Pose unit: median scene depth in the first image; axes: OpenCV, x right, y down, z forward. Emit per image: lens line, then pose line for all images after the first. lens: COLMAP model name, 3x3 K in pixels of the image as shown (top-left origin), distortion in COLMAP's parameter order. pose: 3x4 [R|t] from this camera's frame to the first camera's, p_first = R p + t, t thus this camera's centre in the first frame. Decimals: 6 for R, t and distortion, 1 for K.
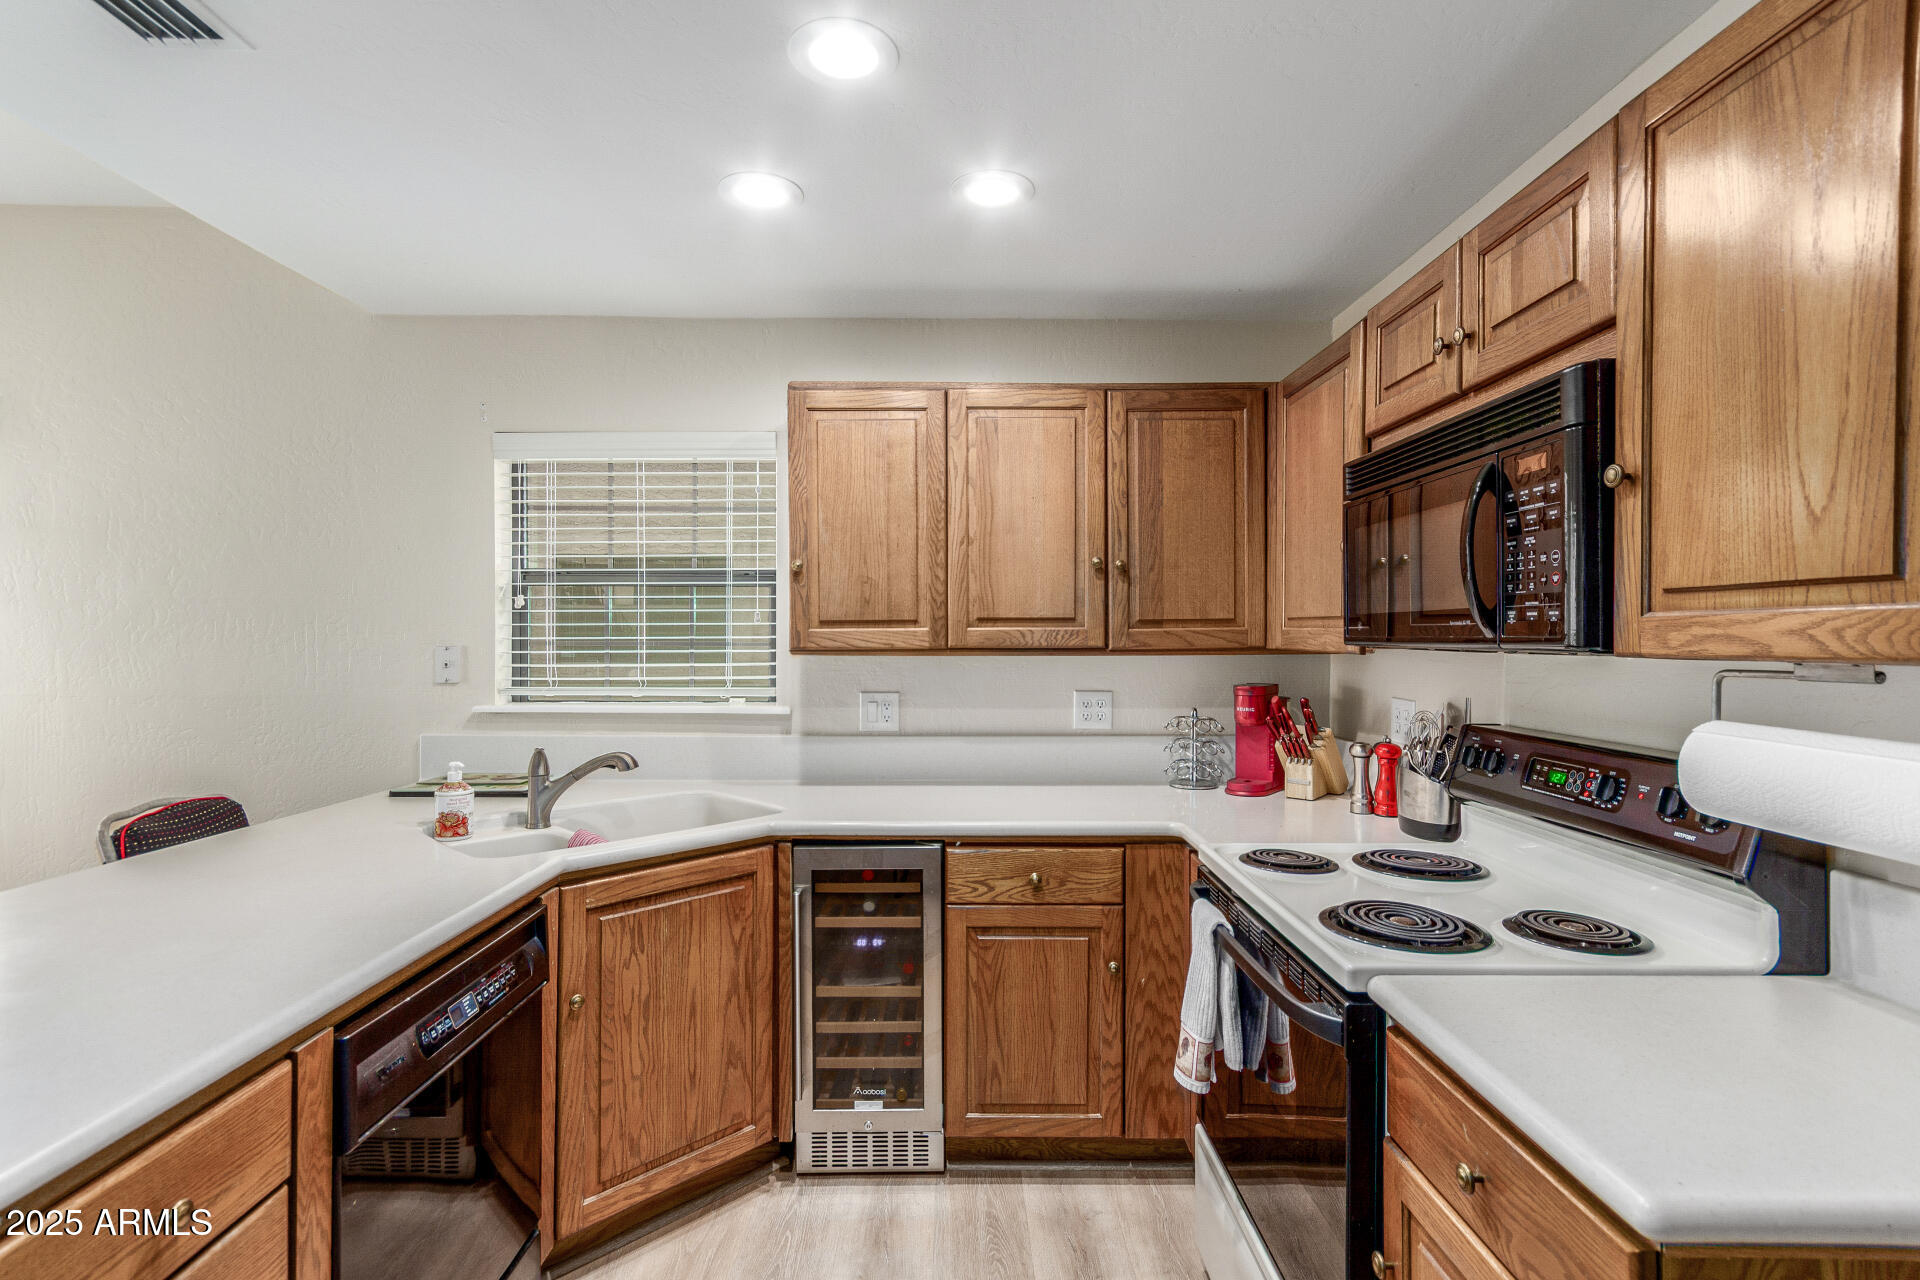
lens RADIAL K [[907.7, 0, 957.0], [0, 907.7, 639.1], [0, 0, 1]] dist [-0.003668, 0.000654]
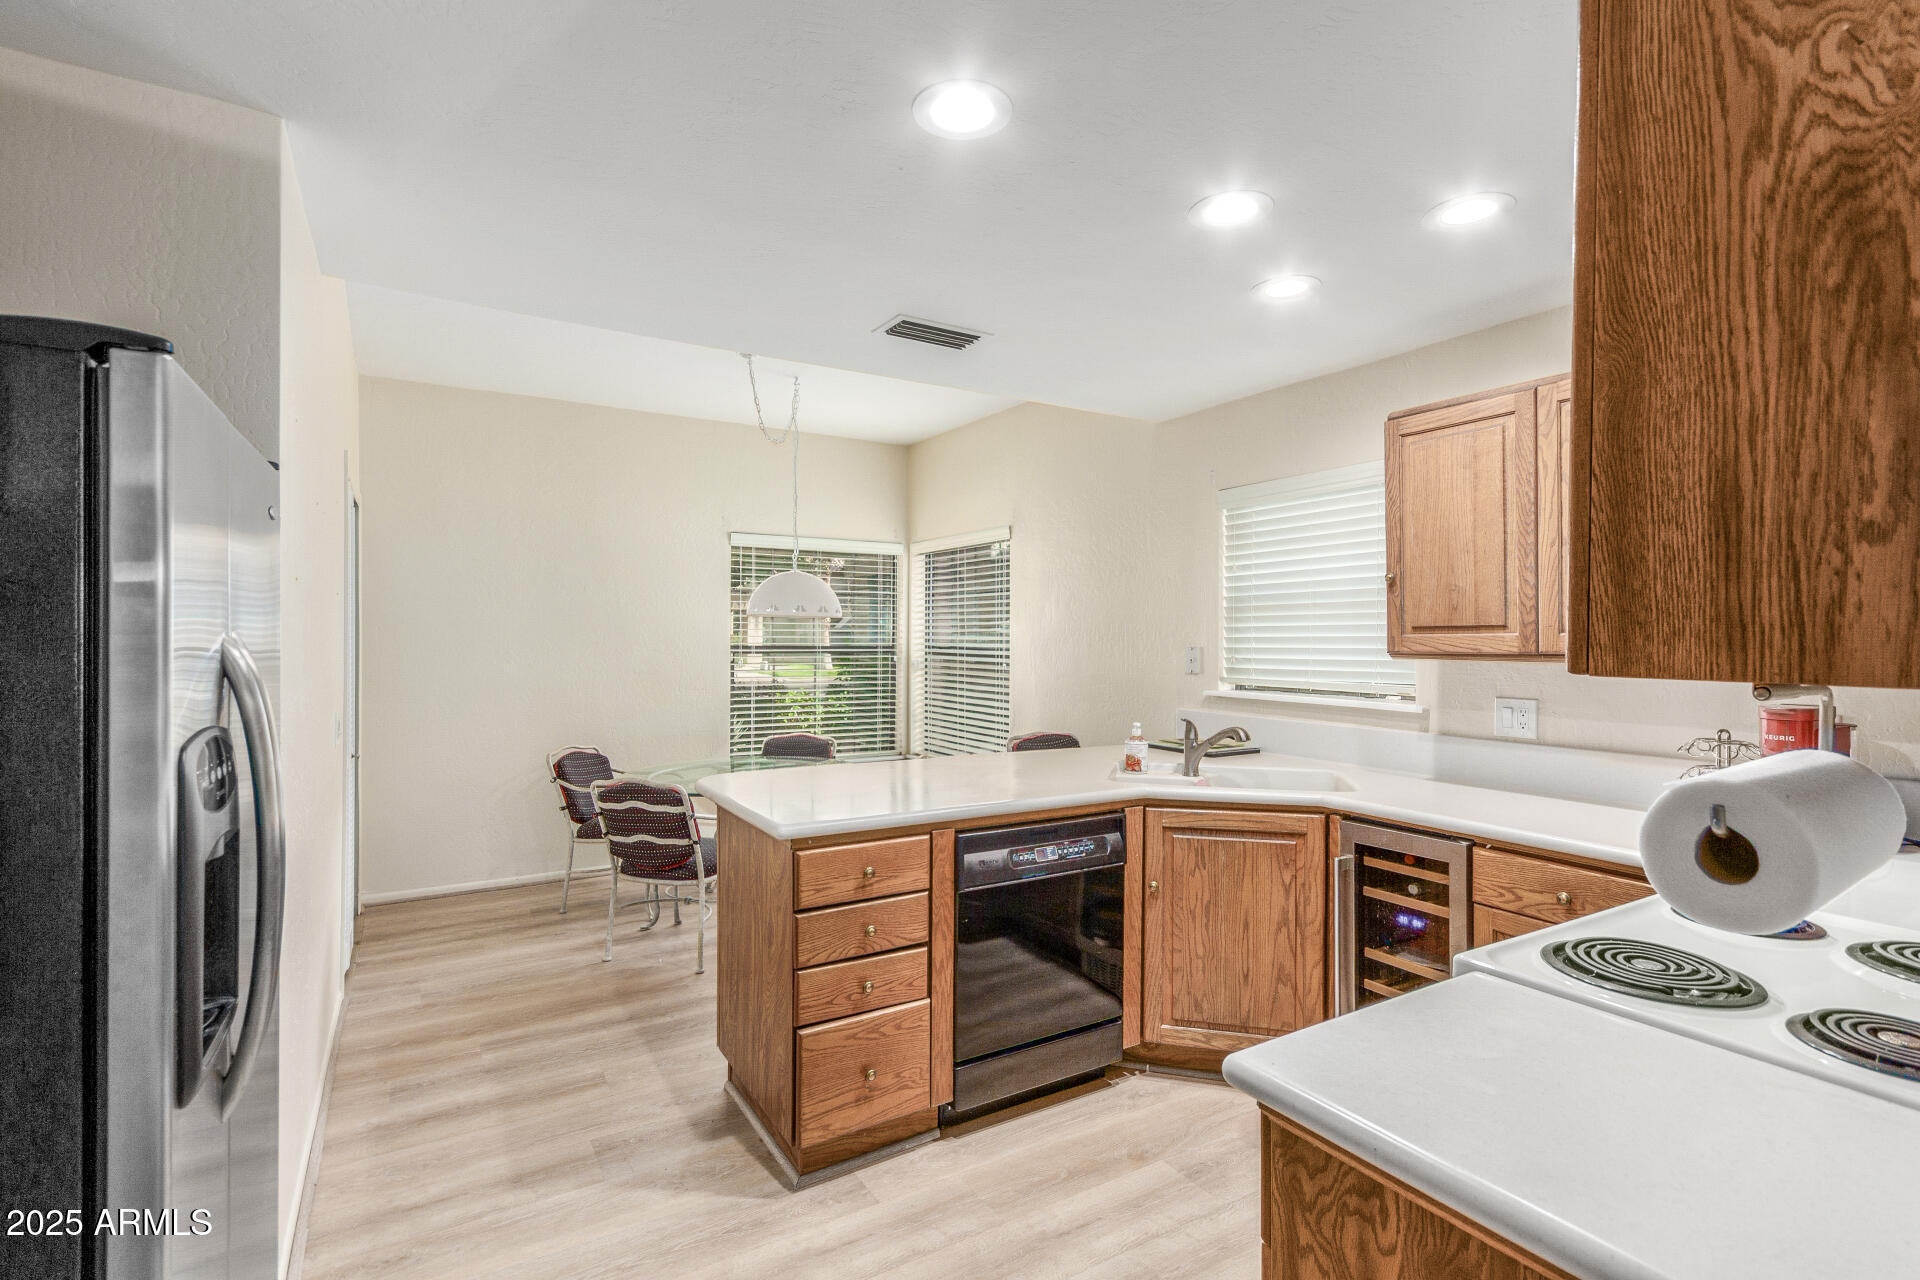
lens RADIAL K [[907.7, 0, 967.0], [0, 907.7, 635.3], [0, 0, 1]] dist [-0.003668, 0.000654]
pose [[0.507513, -0.000988, -0.861643, 0.582066], [-0.005199, 0.999978, -0.004209, -0.003364], [0.861628, 0.006616, 0.507497, -0.017626]]
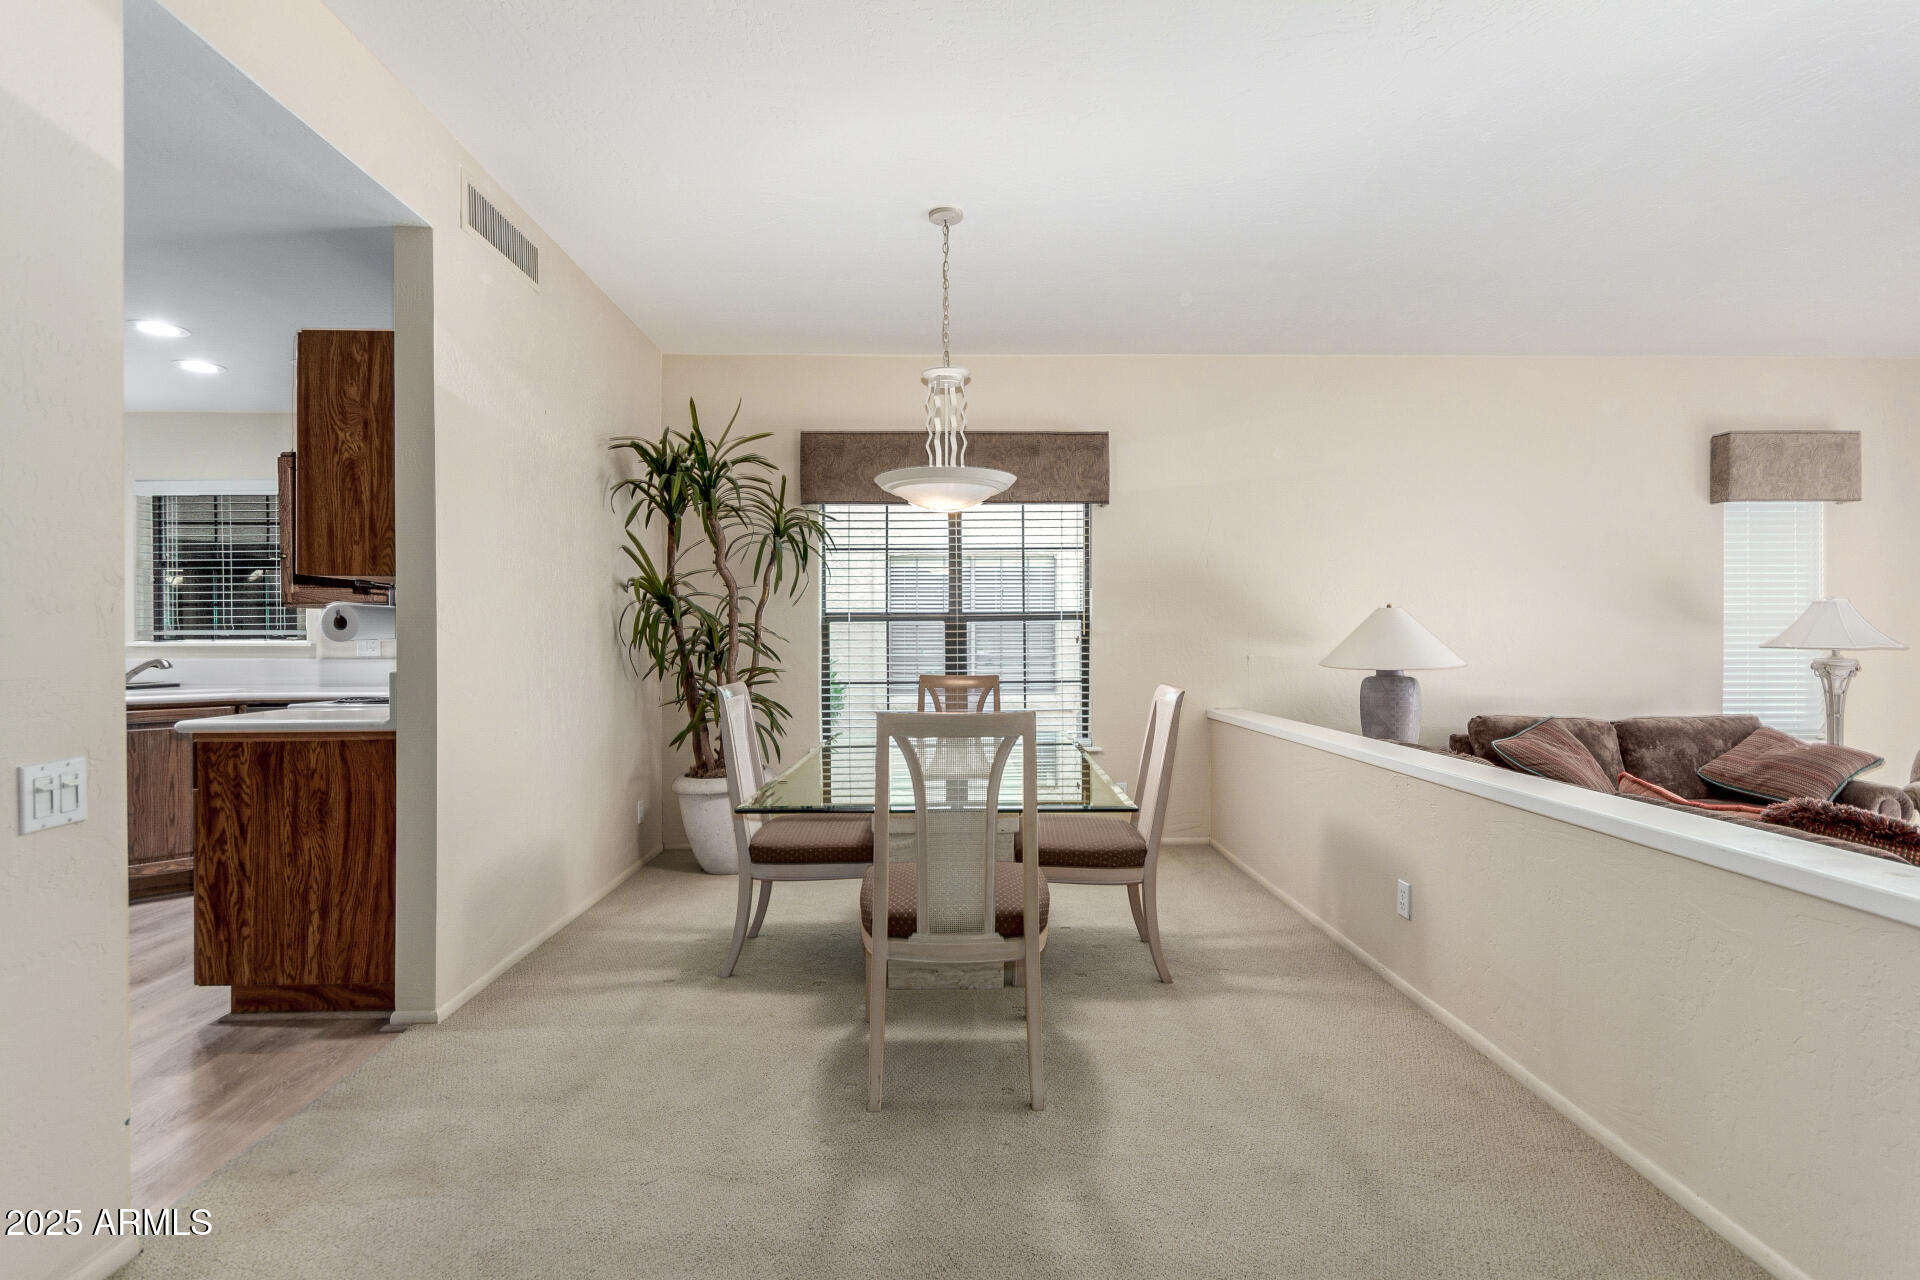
lens RADIAL K [[907.7, 0, 959.5], [0, 907.7, 642.0], [0, 0, 1]] dist [-0.003668, 0.000654]
pose [[0.999983, -0.001585, -0.005576, 1.279648], [0.001590, 0.999998, 0.000828, 0.094805], [0.005575, -0.000837, 0.999984, -0.842193]]
